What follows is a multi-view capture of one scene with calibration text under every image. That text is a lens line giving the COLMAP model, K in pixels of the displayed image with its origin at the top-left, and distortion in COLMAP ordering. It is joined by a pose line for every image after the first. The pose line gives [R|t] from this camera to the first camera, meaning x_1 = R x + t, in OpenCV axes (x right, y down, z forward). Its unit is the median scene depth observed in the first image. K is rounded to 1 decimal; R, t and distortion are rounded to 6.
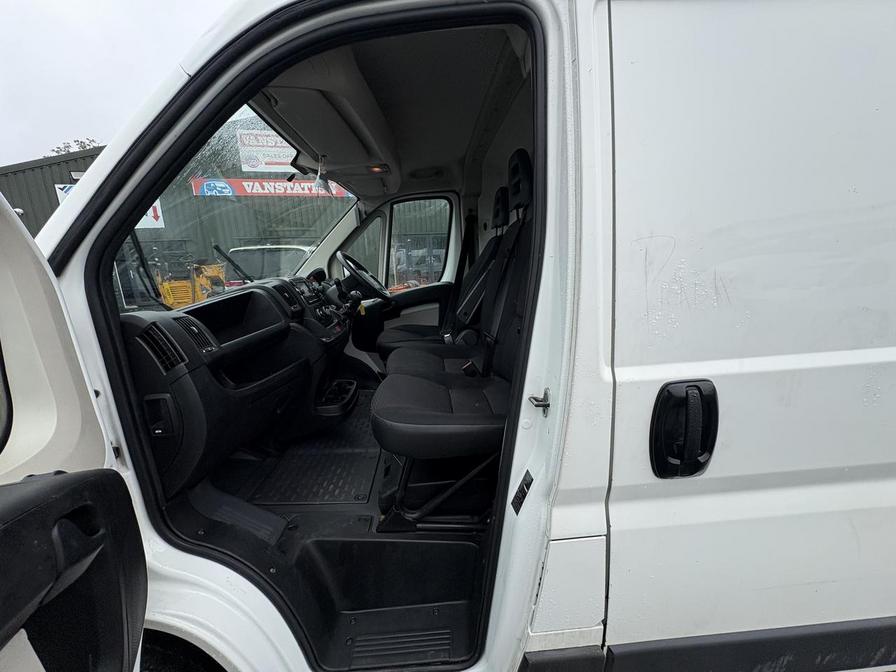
lens RADIAL K [[356.7, 0, 447.8], [0, 356.7, 336.8], [0, 0, 1]] dist [-0.000494, 0.000106]
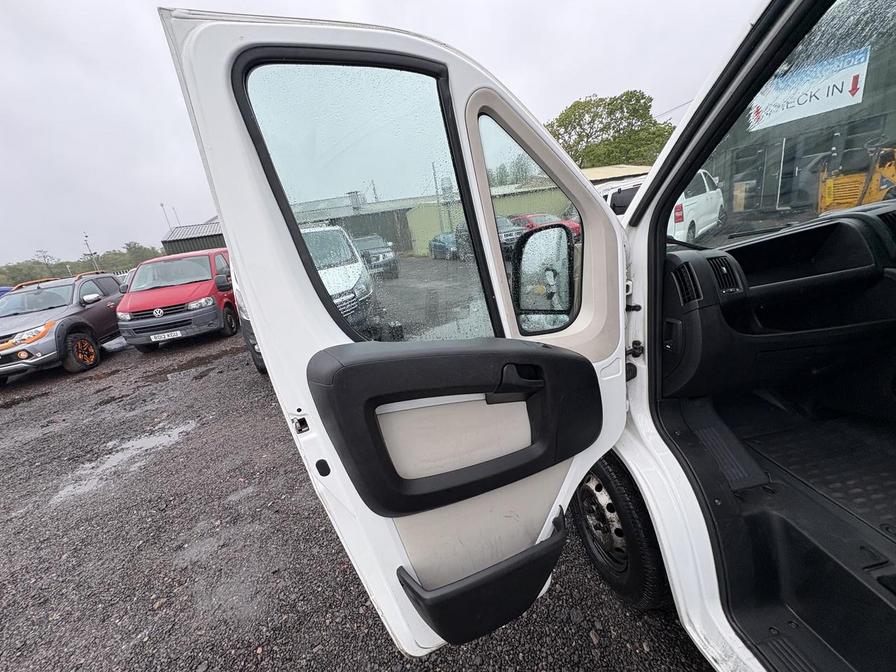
lens RADIAL K [[356.7, 0, 449.9], [0, 356.7, 336.6], [0, 0, 1]] dist [-0.000494, 0.000106]
pose [[0.109415, 0.325307, -0.939257, 0.137352], [-0.062259, 0.945318, 0.320153, -0.059801], [0.992044, 0.023448, 0.123686, 0.020270]]
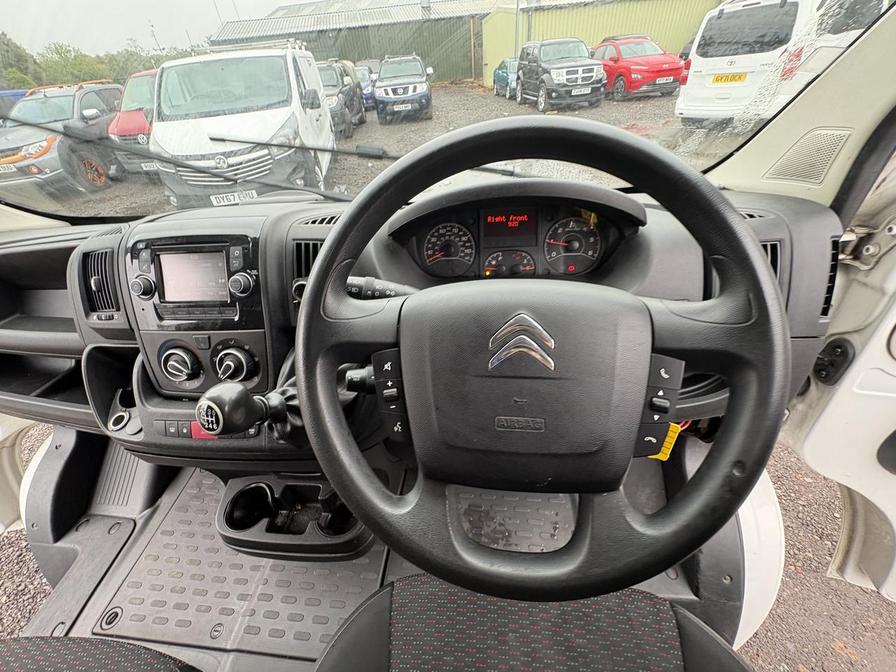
lens RADIAL K [[356.7, 0, 452.4], [0, 356.7, 339.0], [0, 0, 1]] dist [-0.000494, 0.000106]
pose [[-0.139603, 0.663501, -0.735036, -0.144225], [-0.115812, 0.726270, 0.677584, -0.287264], [0.983412, 0.179719, -0.024548, 1.084203]]
